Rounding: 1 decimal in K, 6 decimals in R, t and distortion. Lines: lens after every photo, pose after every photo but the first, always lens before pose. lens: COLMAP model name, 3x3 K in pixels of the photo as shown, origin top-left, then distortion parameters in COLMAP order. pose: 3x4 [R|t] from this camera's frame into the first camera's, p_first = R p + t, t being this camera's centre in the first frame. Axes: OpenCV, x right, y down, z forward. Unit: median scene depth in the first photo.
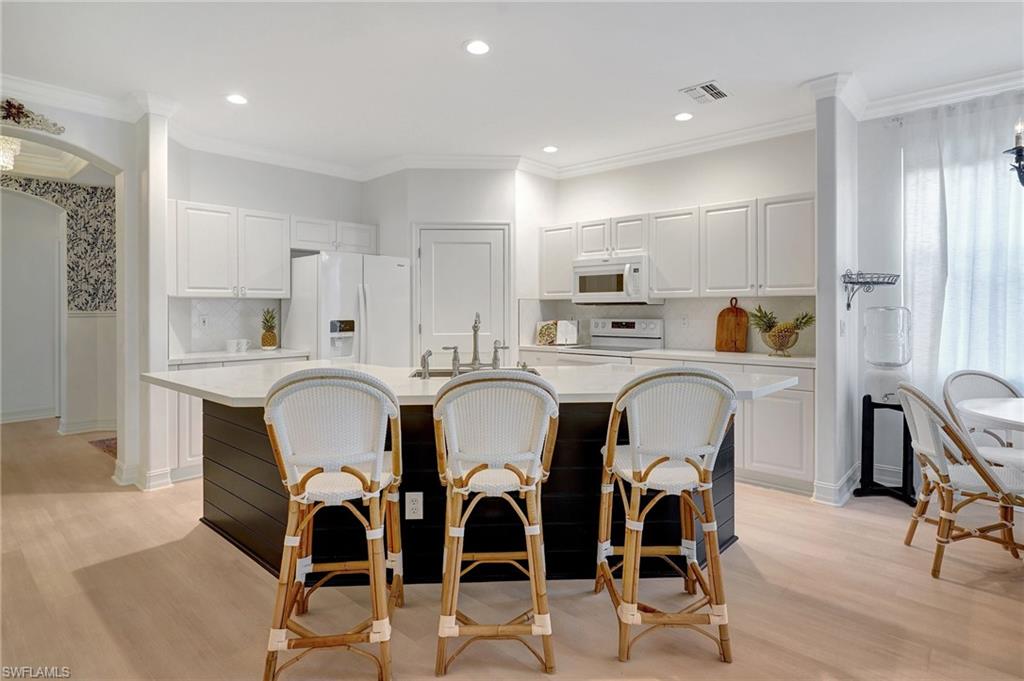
lens RADIAL K [[536.0, 0, 514.1], [0, 536.0, 312.5], [0, 0, 1]] dist [-0.010837, 0.005691]
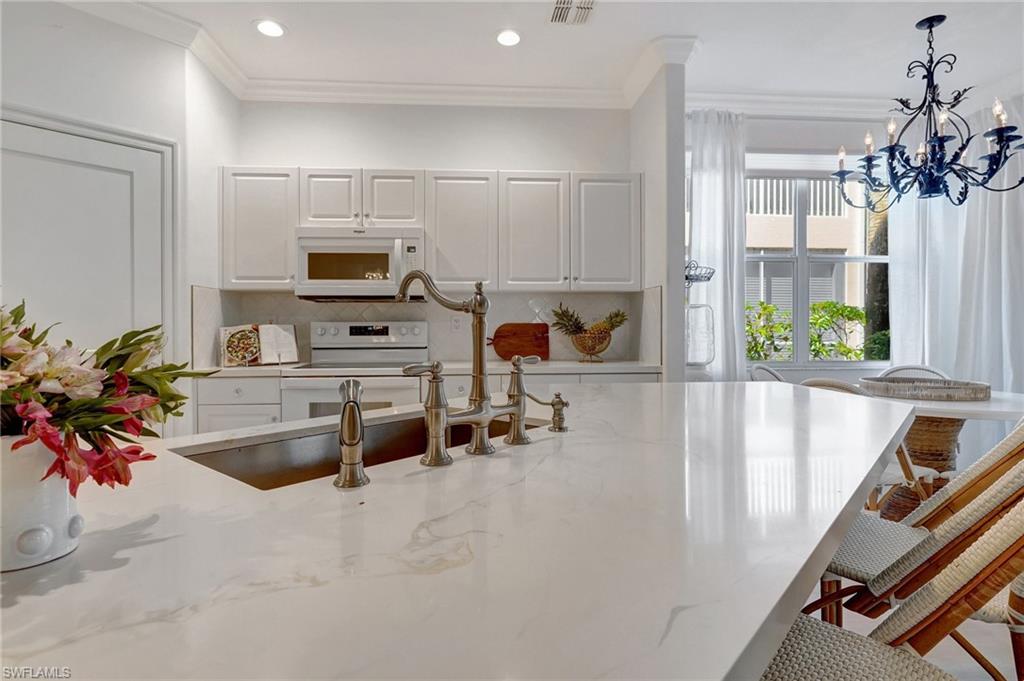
lens RADIAL K [[536.0, 0, 504.4], [0, 536.0, 331.8], [0, 0, 1]] dist [-0.010837, 0.005691]
pose [[0.700593, -0.005235, 0.713542, -0.171909], [0.004872, 0.999985, 0.002553, 0.025104], [-0.713544, 0.001687, 0.700608, 0.413639]]
